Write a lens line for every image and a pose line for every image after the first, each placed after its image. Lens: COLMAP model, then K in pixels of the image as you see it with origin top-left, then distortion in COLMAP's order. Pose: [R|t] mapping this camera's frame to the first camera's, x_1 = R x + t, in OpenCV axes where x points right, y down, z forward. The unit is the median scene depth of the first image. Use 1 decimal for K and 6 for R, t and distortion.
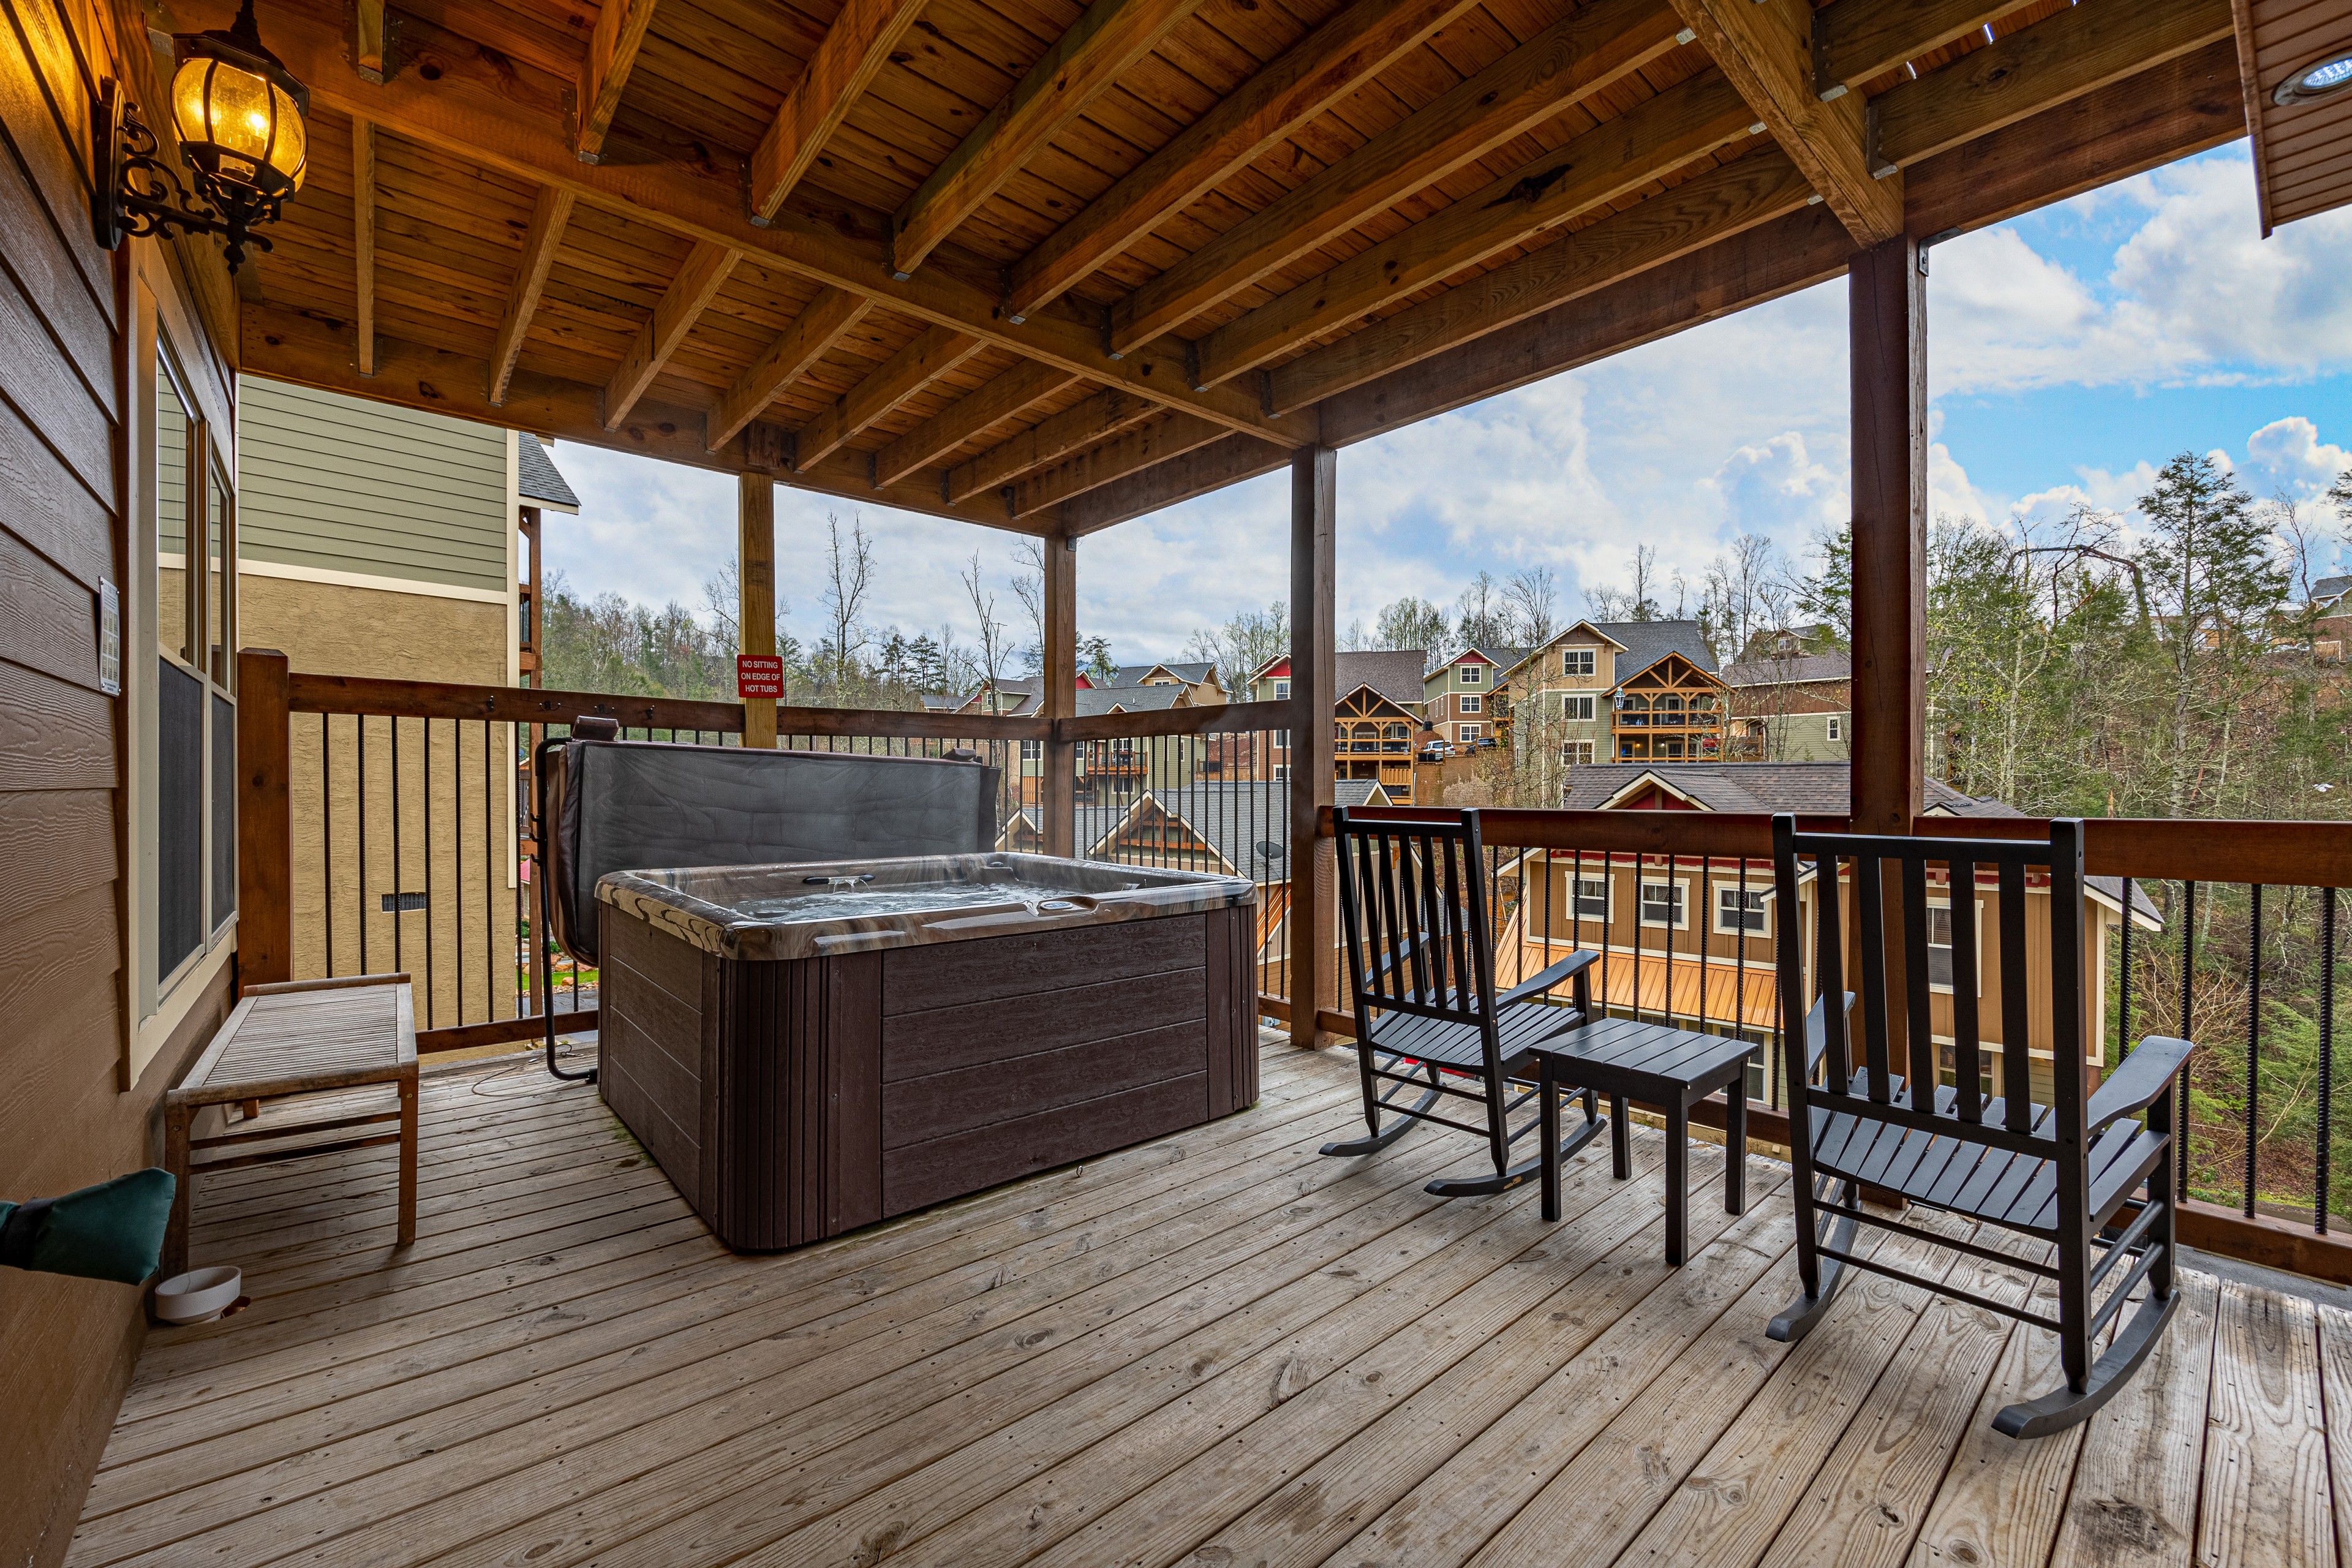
lens RADIAL K [[951.0, 0, 1185.5], [0, 951.0, 793.2], [0, 0, 1]] dist [-0.000176, -0.000058]
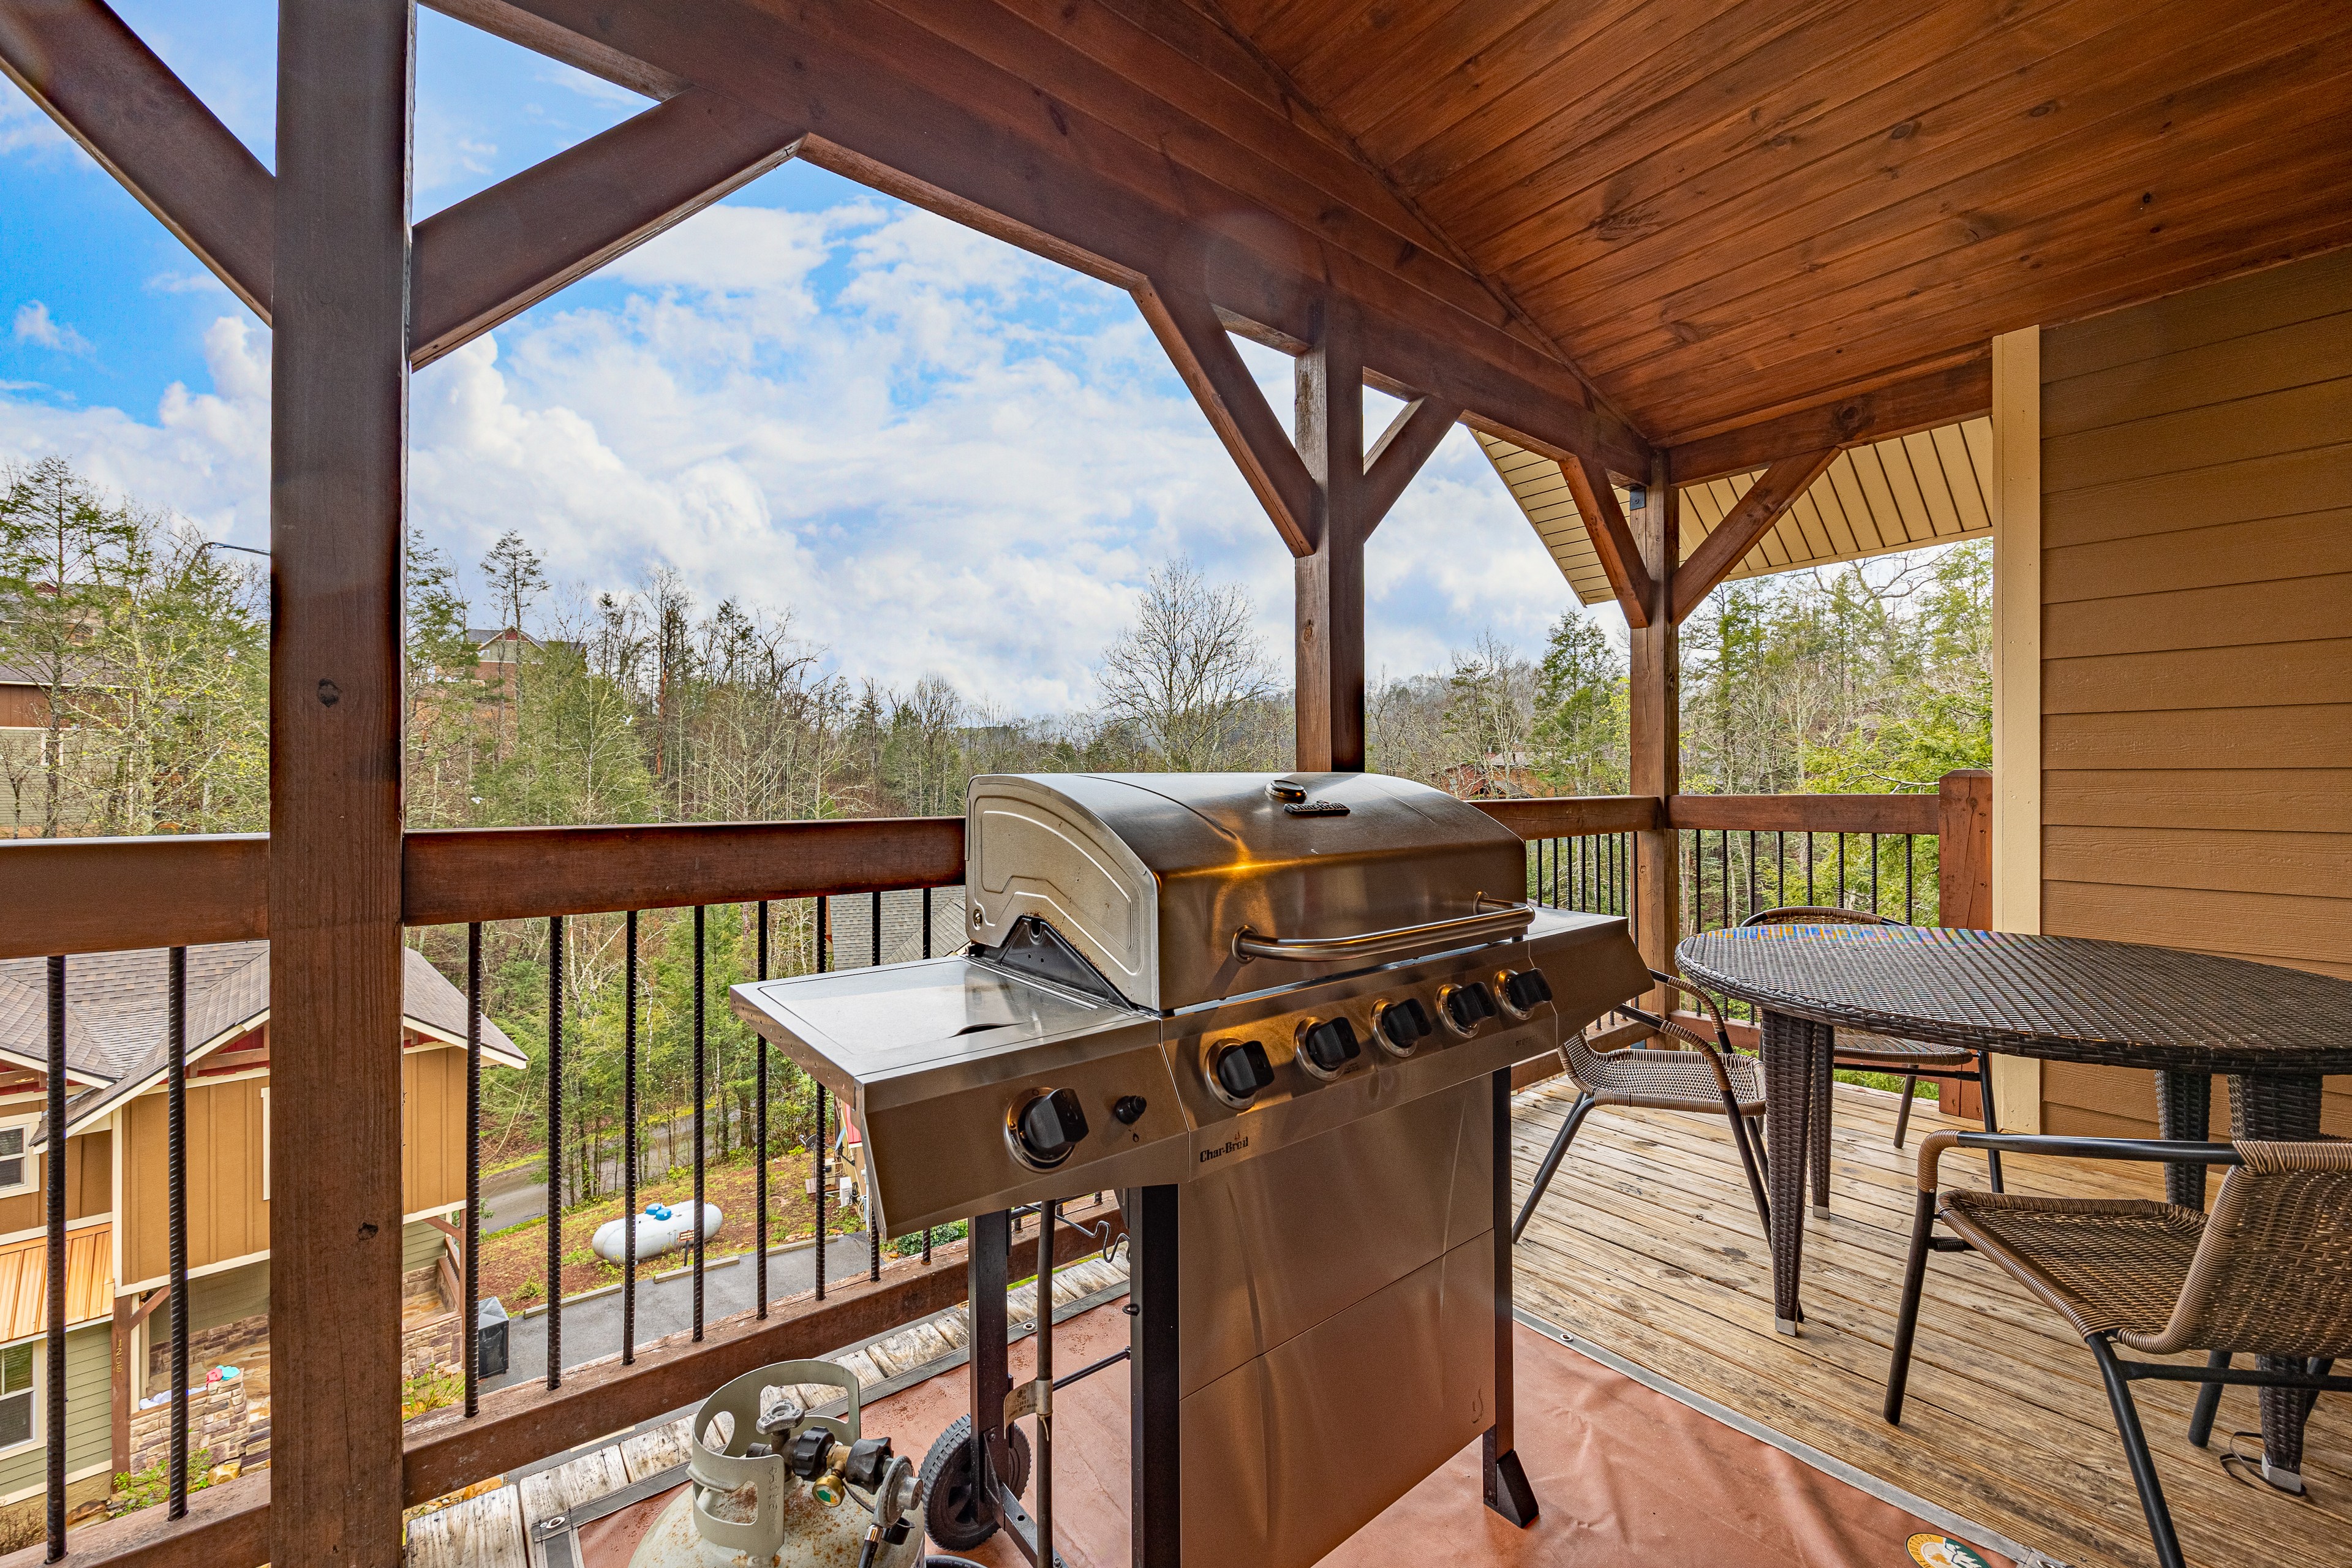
lens RADIAL K [[942.7, 0, 1176.0], [0, 942.7, 784.0], [0, 0, 1]] dist [0.001604, -0.000634]
pose [[0.040417, -0.005429, 0.999168, -0.021787], [0.001722, 0.999984, 0.005364, -0.091304], [-0.999181, 0.001504, 0.040425, 0.090738]]
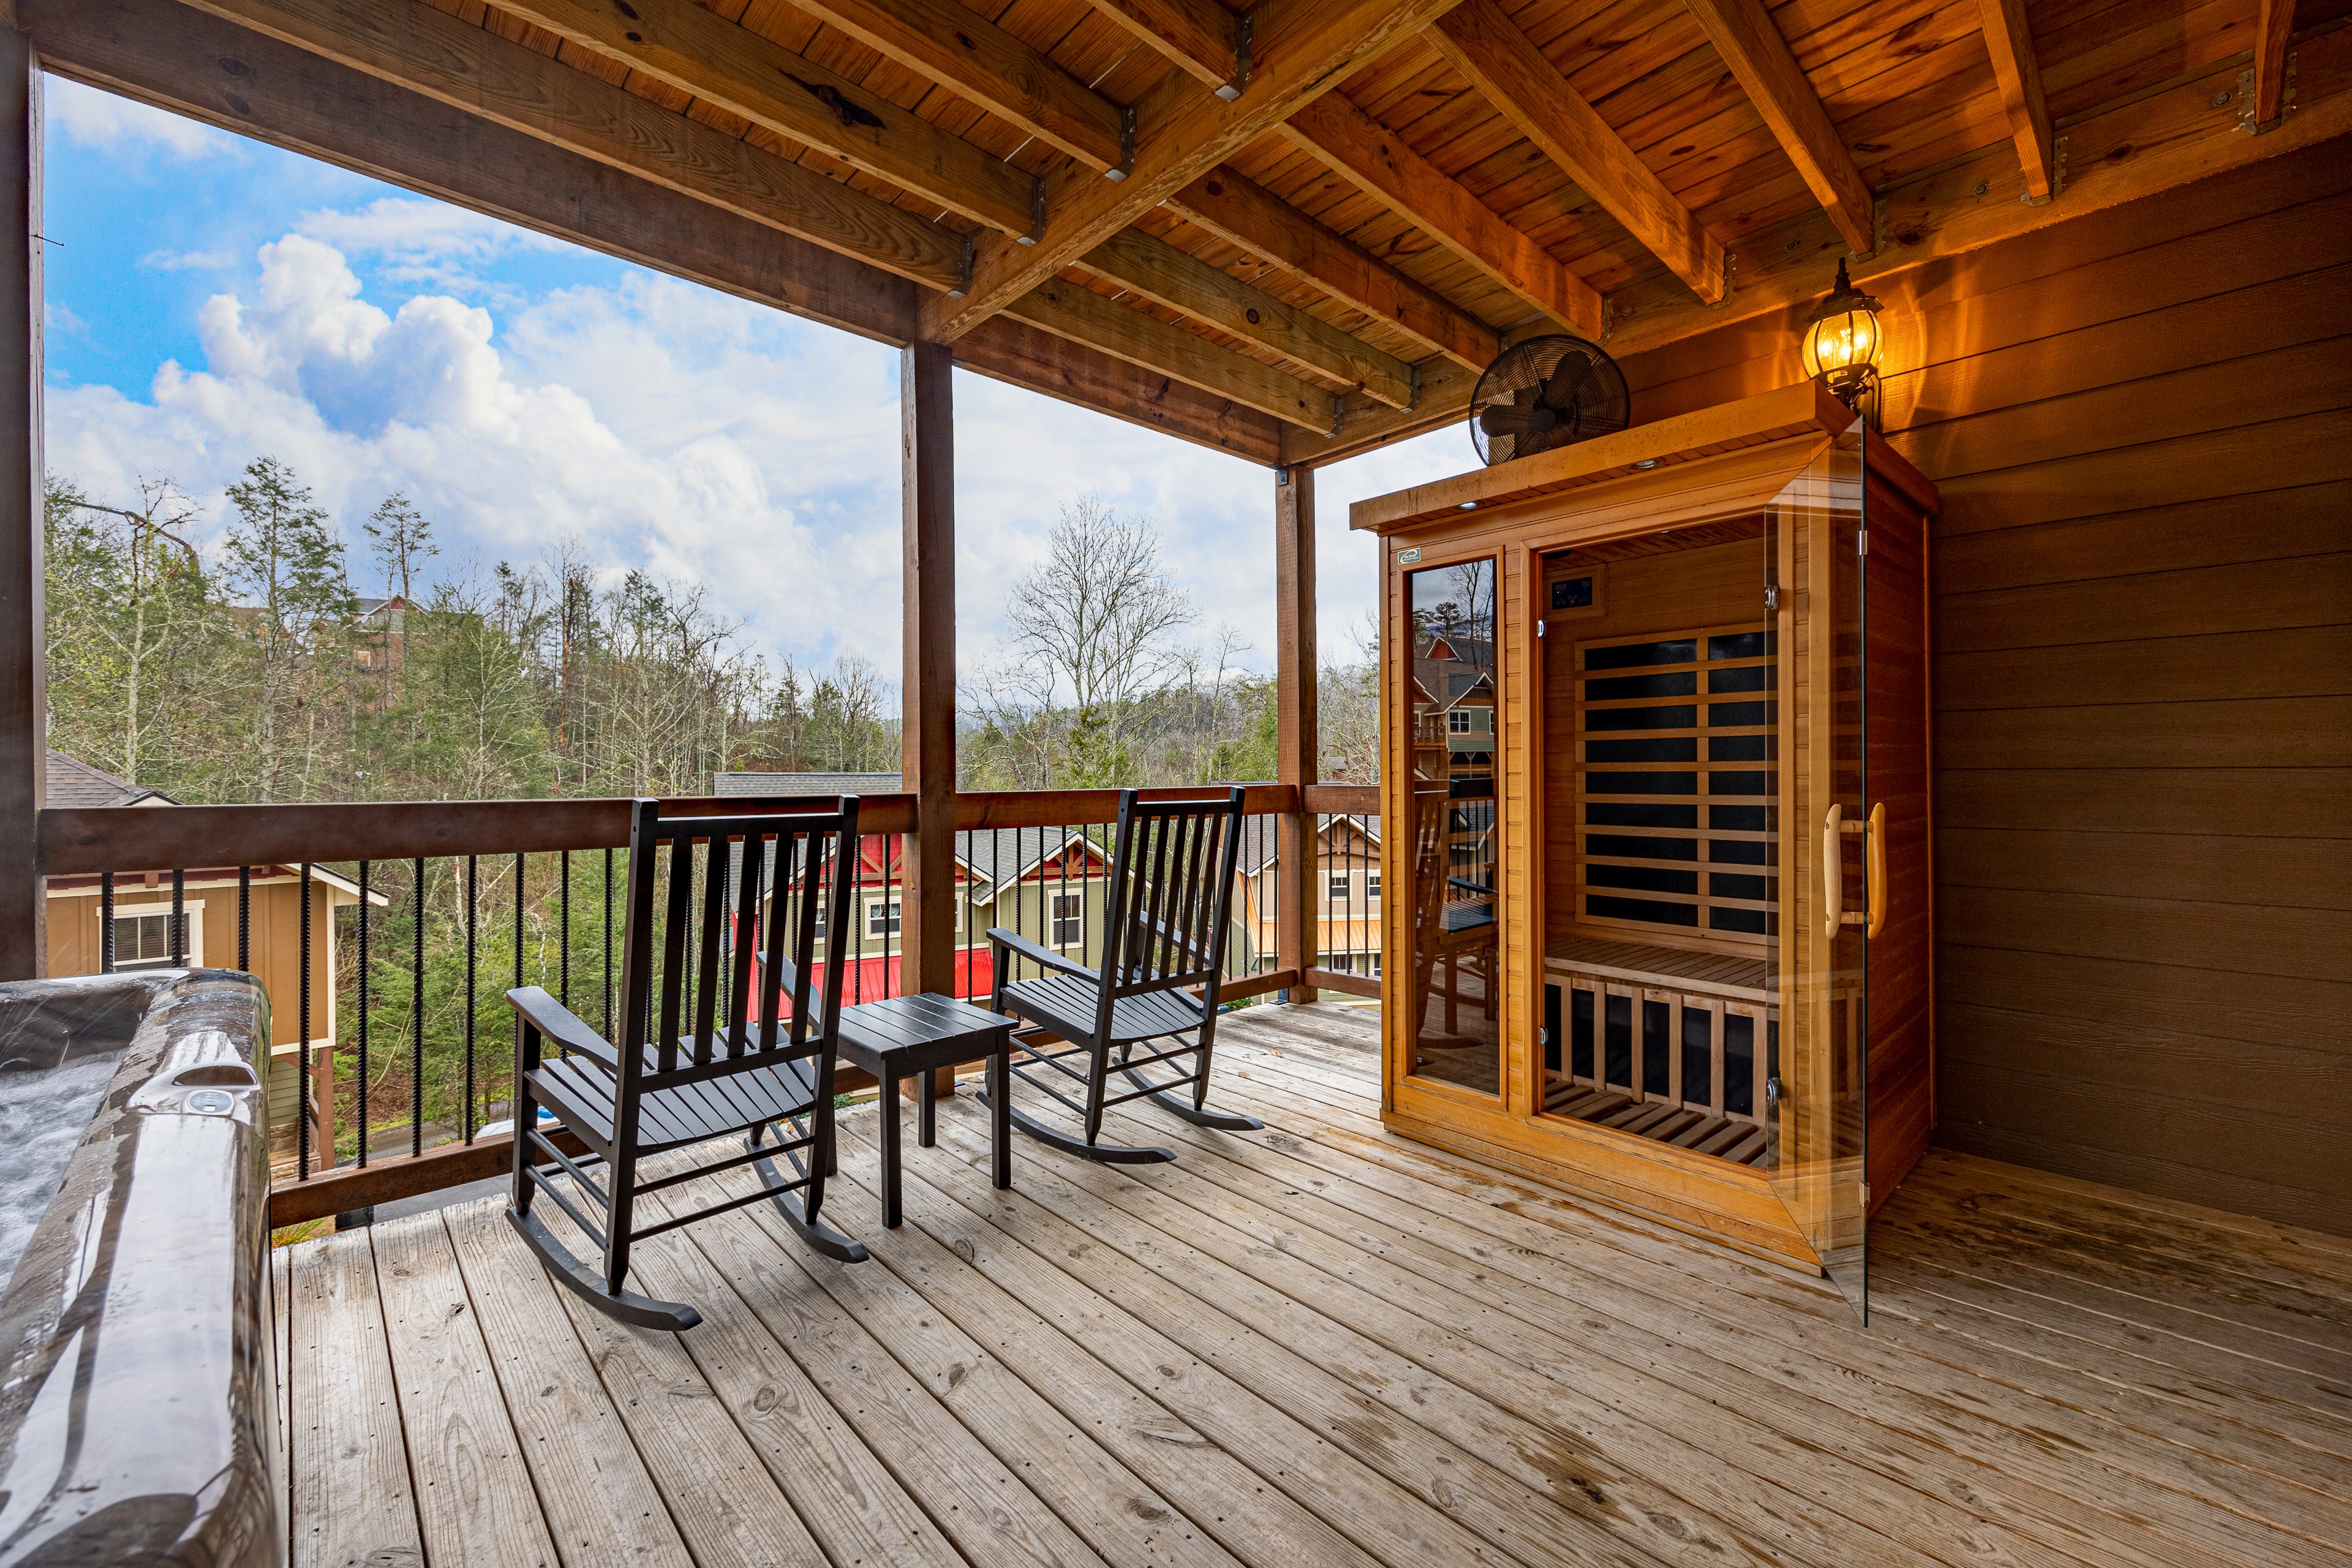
lens RADIAL K [[942.3, 0, 1182.8], [0, 942.3, 782.0], [0, 0, 1]] dist [-0.000747, -0.000511]
pose [[-0.036960, -0.008618, 0.999280, -0.044147], [0.006333, 0.999941, 0.008858, -0.000224], [-0.999297, 0.006656, -0.036903, 0.058107]]
